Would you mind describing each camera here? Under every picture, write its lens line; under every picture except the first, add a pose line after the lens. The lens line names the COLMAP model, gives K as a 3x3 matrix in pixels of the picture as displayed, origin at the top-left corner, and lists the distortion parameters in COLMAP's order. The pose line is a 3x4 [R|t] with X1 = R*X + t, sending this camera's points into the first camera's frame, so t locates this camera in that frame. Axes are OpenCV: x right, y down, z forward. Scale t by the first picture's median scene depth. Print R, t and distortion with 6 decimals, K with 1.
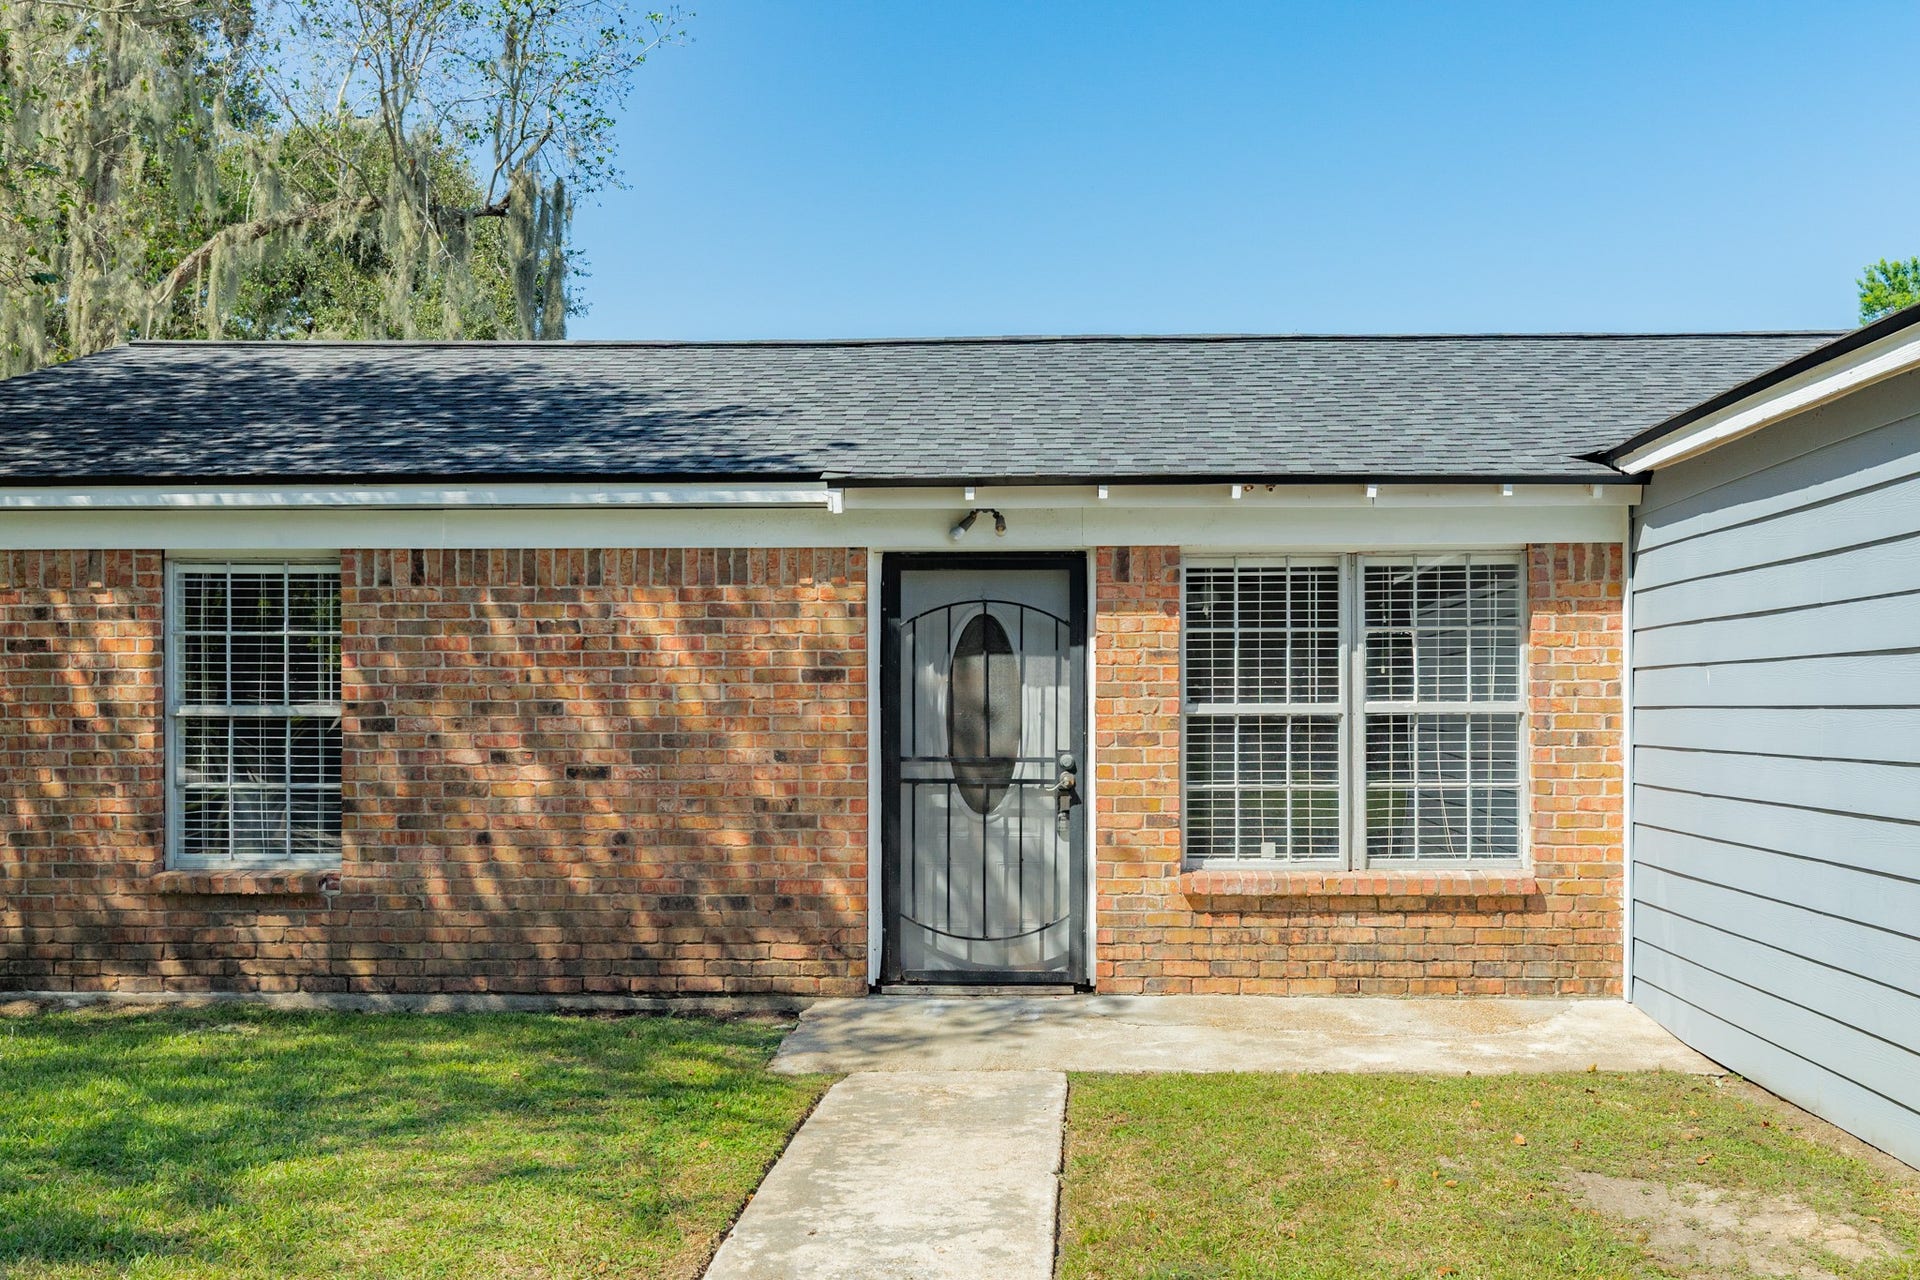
lens RADIAL K [[1717.5, 0, 955.6], [0, 1717.5, 709.4], [0, 0, 1]] dist [0.006049, -0.005202]
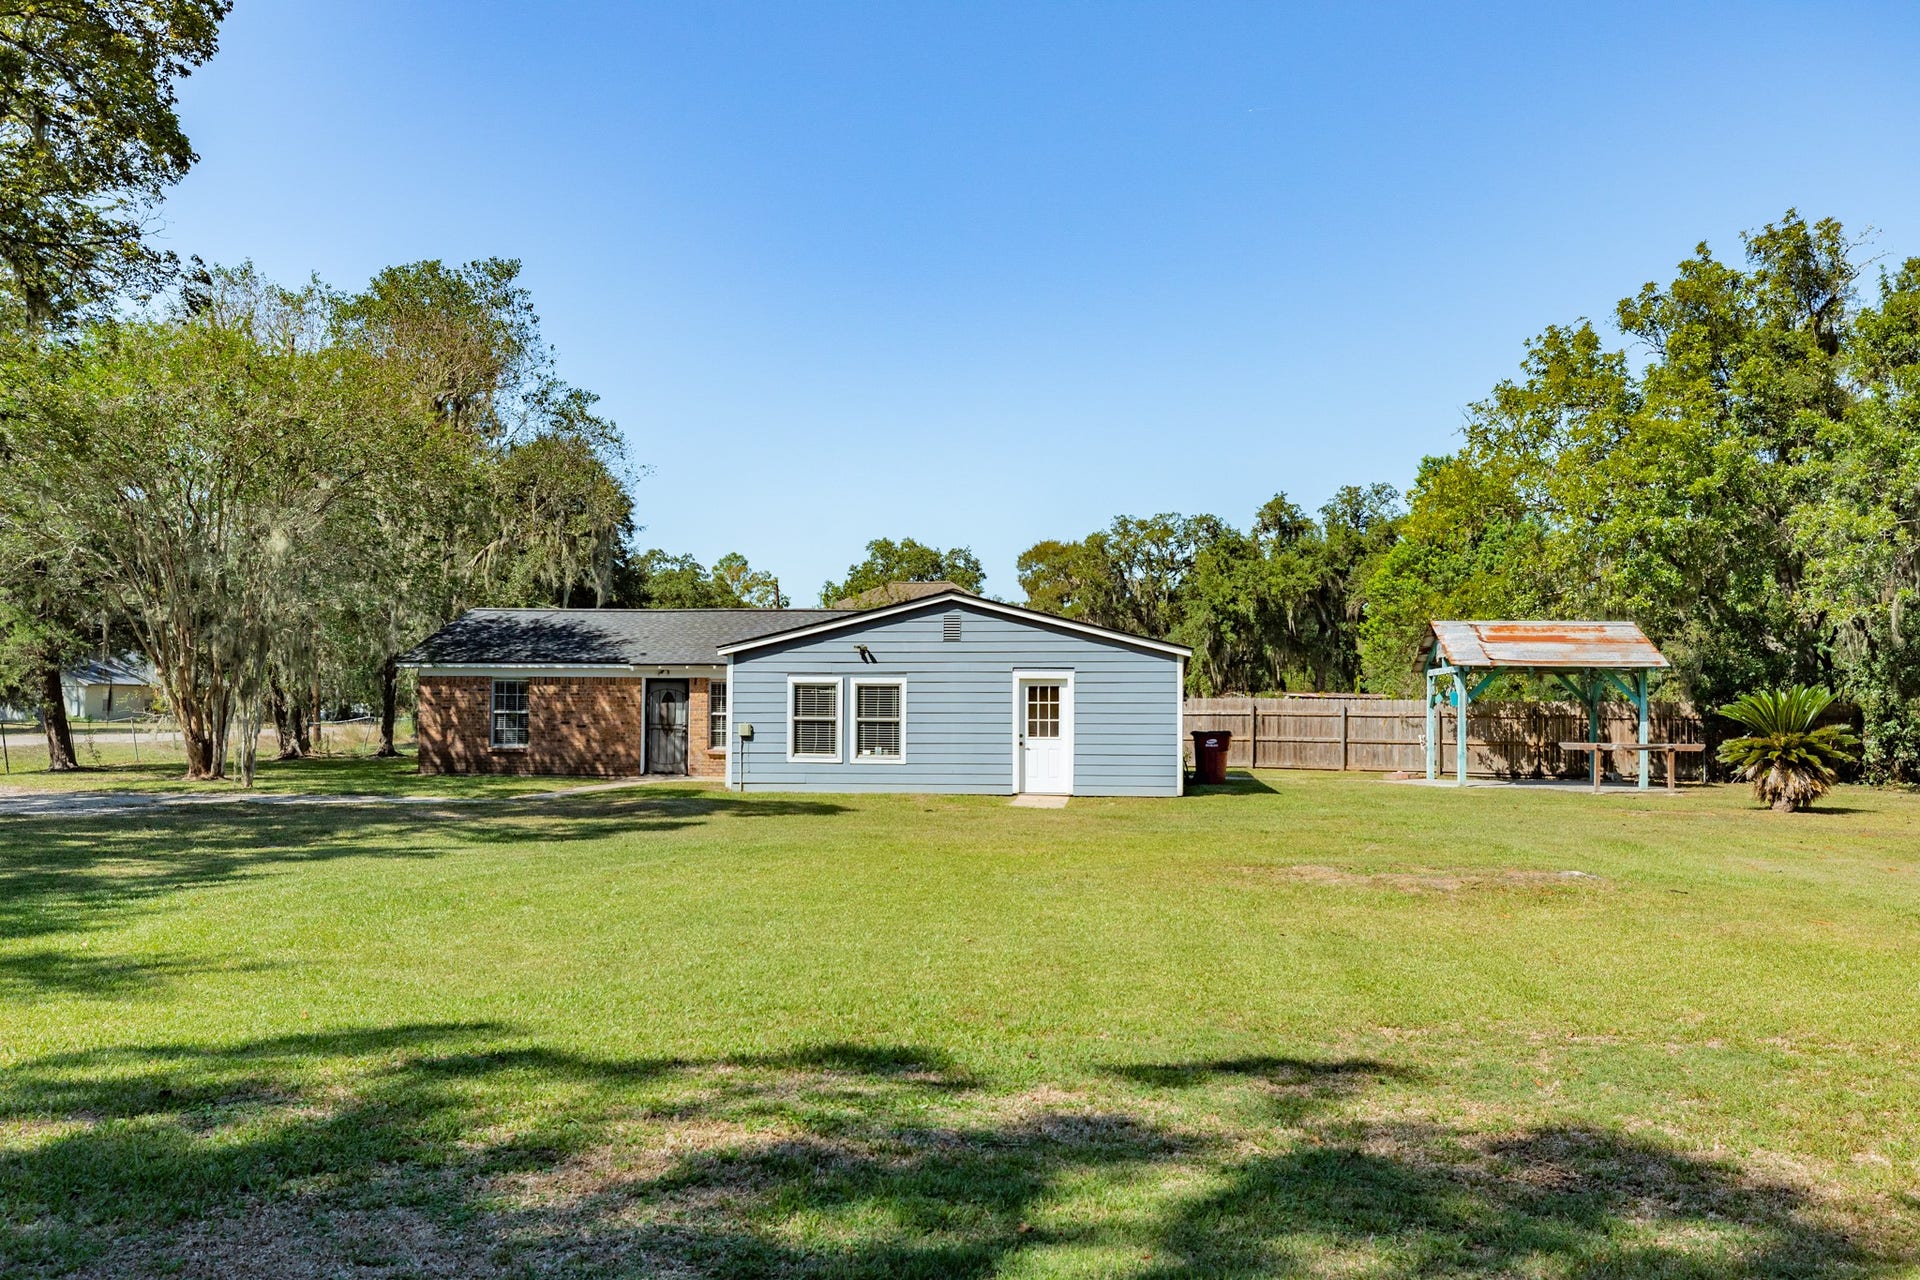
lens RADIAL K [[1717.5, 0, 955.6], [0, 1717.5, 709.4], [0, 0, 1]] dist [0.006049, -0.005202]
pose [[0.993658, 0.008904, -0.112091, 1.277671], [-0.010074, 0.999901, -0.009870, 0.026762], [0.111992, 0.010937, 0.993649, -3.403108]]
